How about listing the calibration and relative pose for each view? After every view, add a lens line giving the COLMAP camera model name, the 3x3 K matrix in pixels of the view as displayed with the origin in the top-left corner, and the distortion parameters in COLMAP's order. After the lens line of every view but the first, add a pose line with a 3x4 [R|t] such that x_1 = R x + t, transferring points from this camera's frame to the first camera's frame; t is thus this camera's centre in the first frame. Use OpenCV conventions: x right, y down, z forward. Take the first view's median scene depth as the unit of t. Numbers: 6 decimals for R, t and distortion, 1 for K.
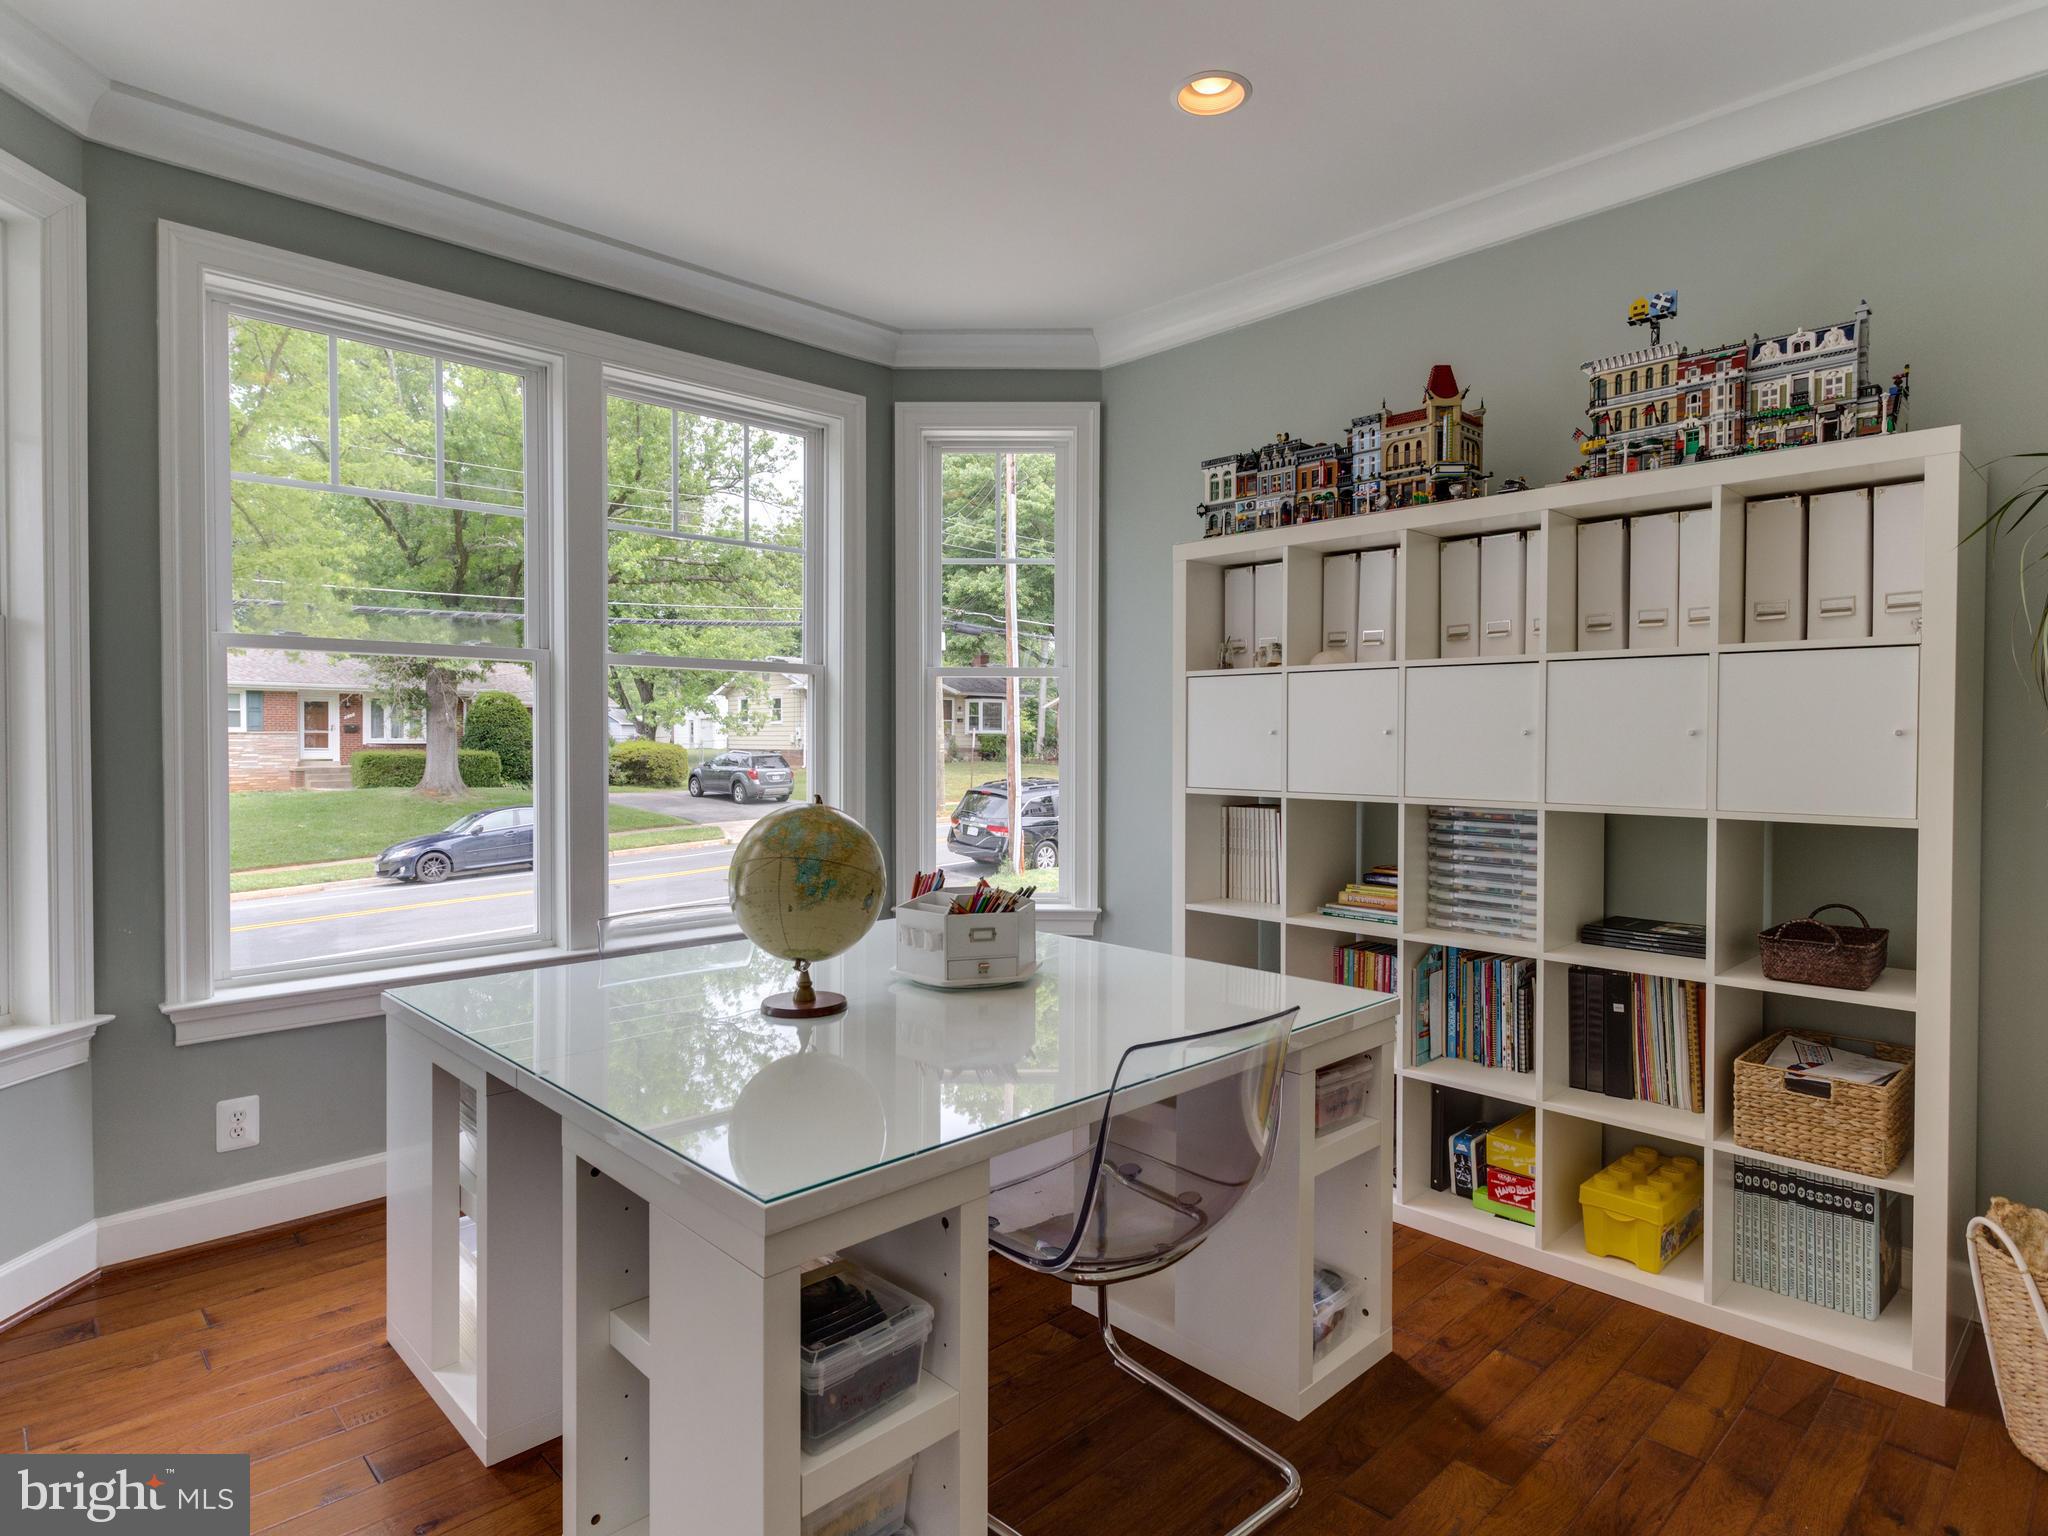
lens RADIAL K [[1126.0, 0, 1022.1], [0, 1126.0, 757.7], [0, 0, 1]] dist [0.004886, 0.001023]
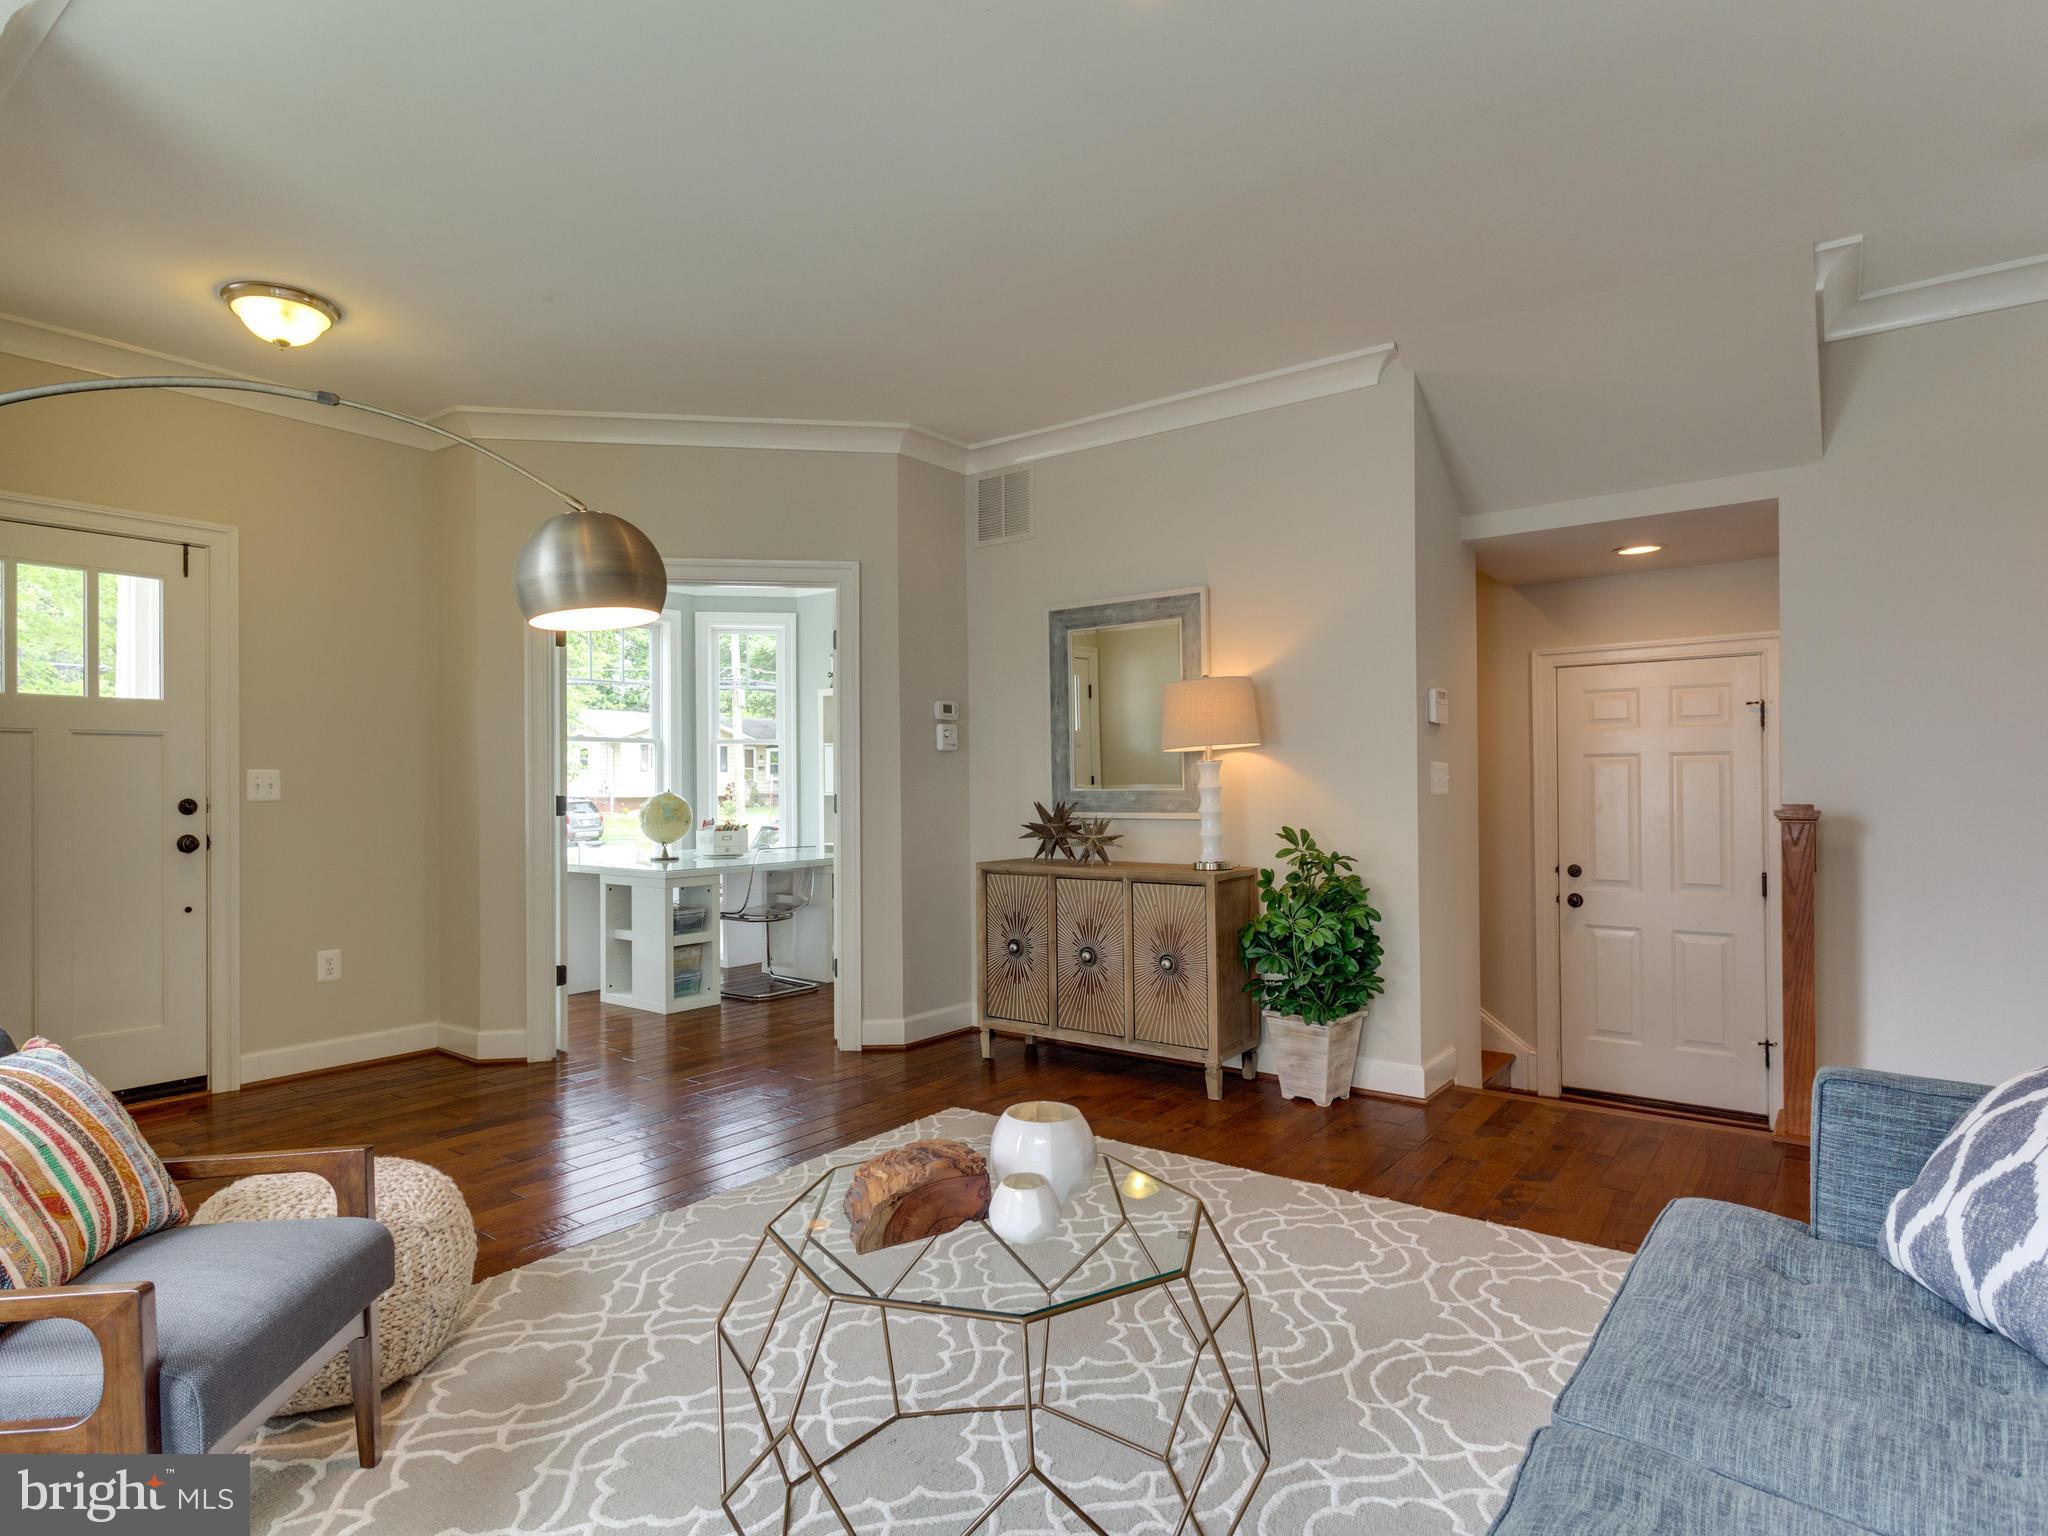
lens RADIAL K [[1126.0, 0, 1022.1], [0, 1126.0, 757.7], [0, 0, 1]] dist [0.004886, 0.001023]
pose [[0.986089, -0.008549, 0.165996, 0.228246], [0.015451, 0.999067, -0.040333, 0.077670], [-0.165496, 0.042337, 0.985301, -1.936398]]
